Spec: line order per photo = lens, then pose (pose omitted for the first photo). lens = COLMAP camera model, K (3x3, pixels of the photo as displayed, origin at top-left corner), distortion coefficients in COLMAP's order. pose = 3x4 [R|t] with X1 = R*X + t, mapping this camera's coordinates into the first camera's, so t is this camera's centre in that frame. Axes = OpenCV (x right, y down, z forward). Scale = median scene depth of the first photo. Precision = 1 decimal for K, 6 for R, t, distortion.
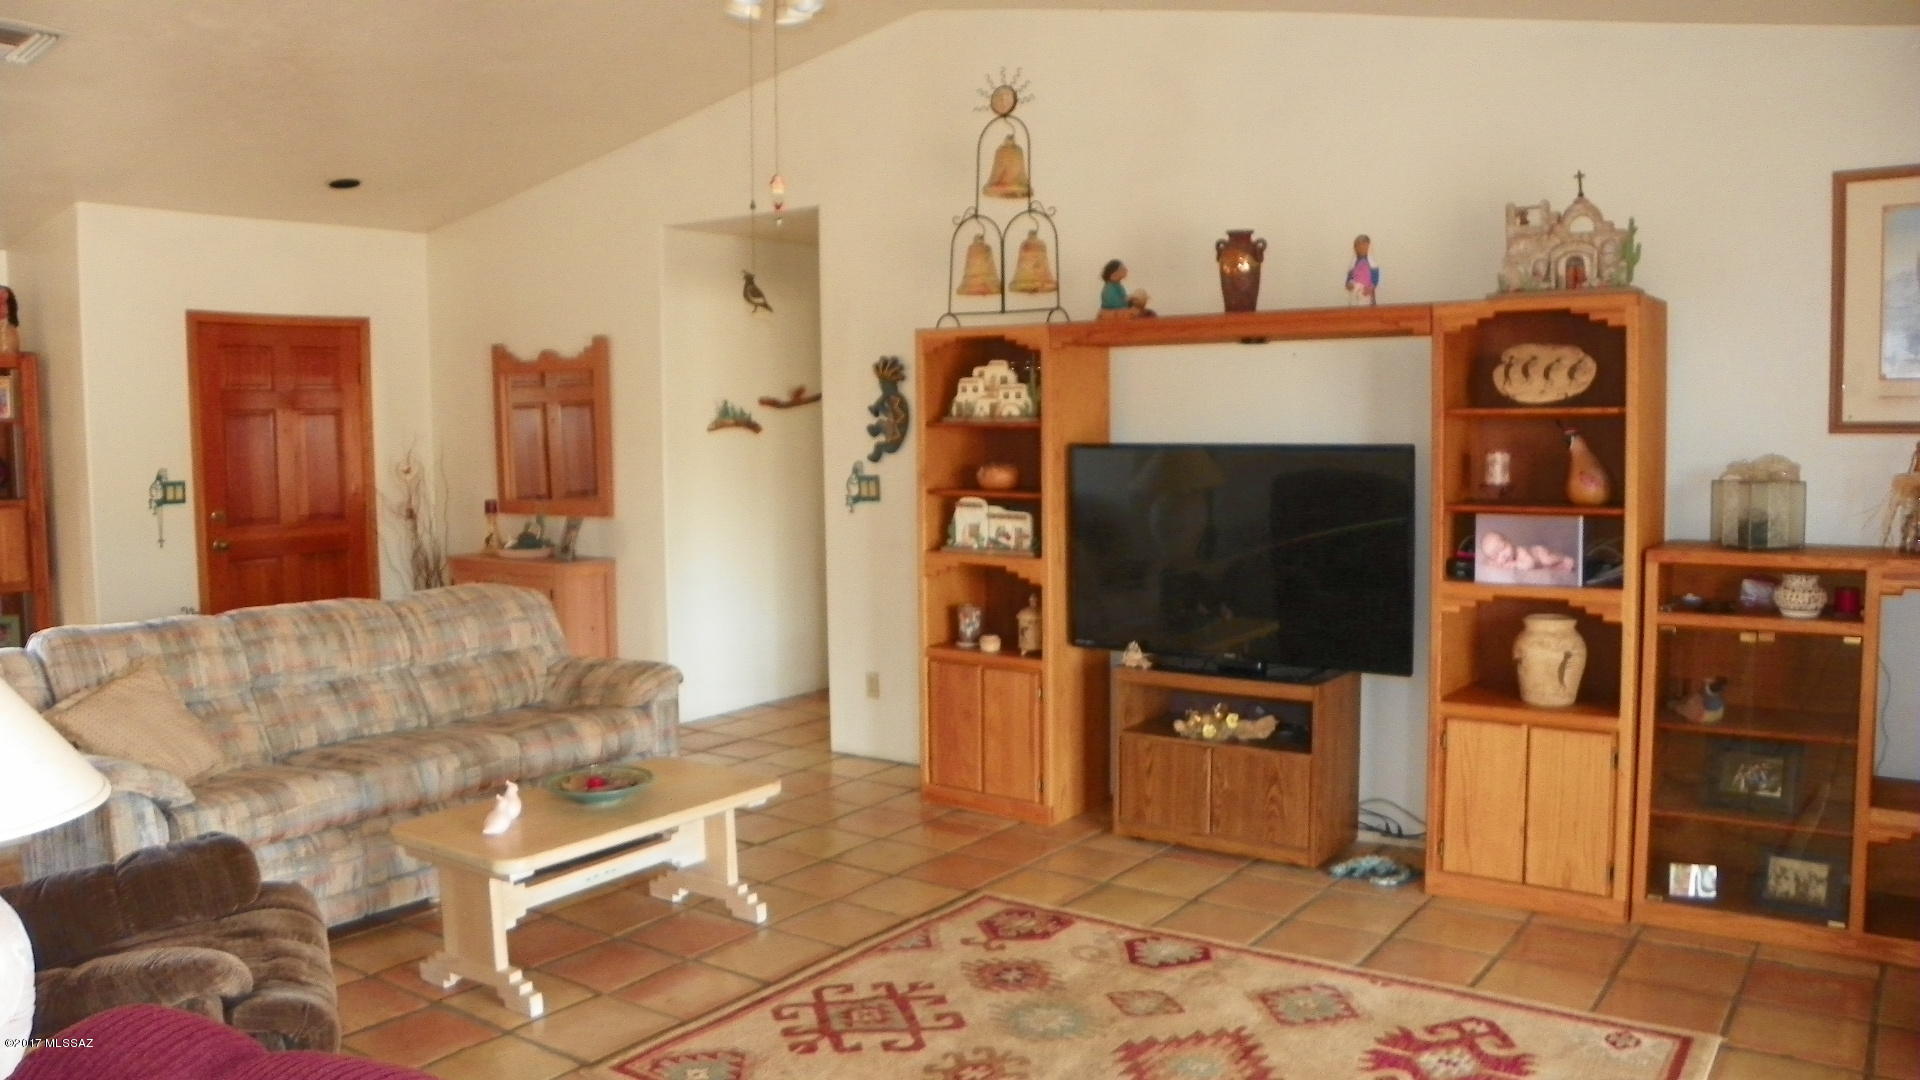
lens RADIAL K [[1448.5, 0, 953.8], [0, 1448.5, 529.7], [0, 0, 1]] dist [-0.157745, 0.094330]
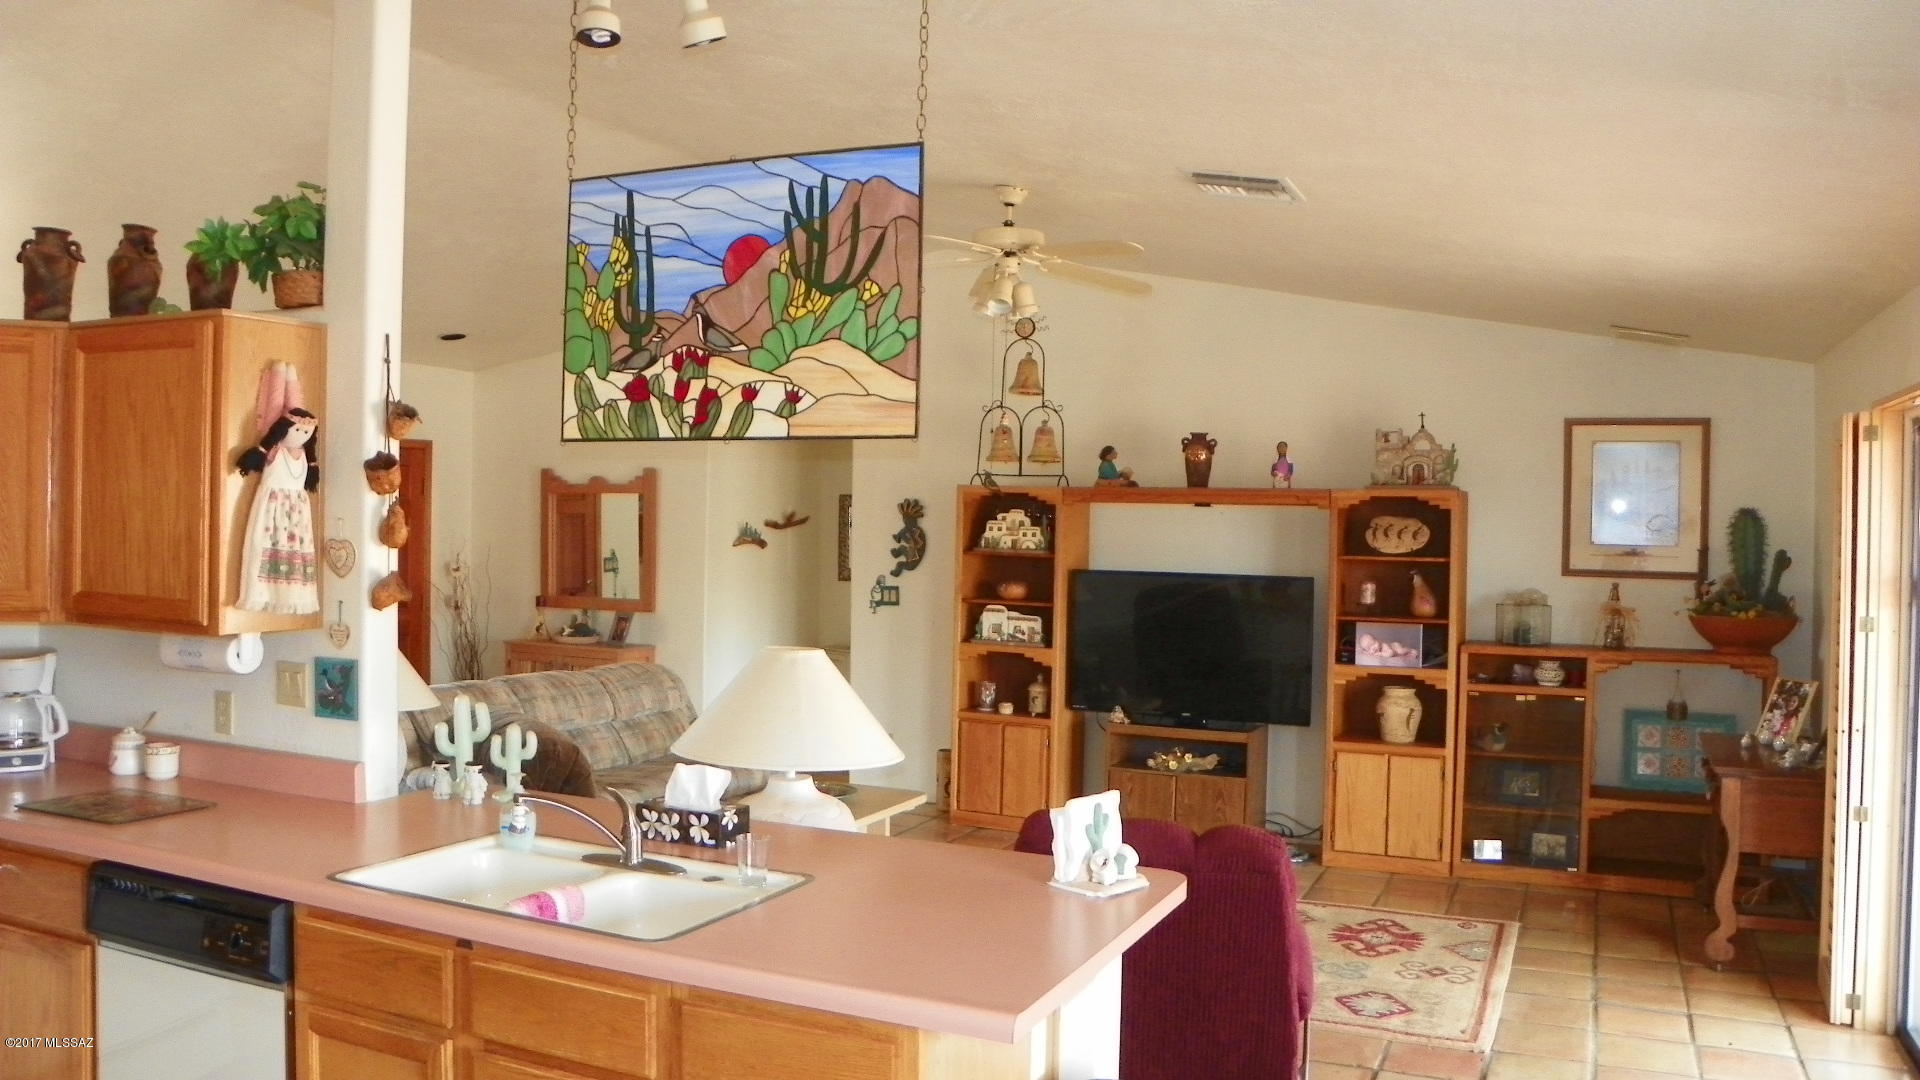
lens RADIAL K [[1448.5, 0, 953.8], [0, 1448.5, 529.7], [0, 0, 1]] dist [-0.157745, 0.094330]
pose [[0.980208, 0.029836, 0.195709, -0.370348], [-0.016365, 0.997406, -0.070091, 0.005211], [-0.197293, 0.065501, 0.978154, -0.461137]]
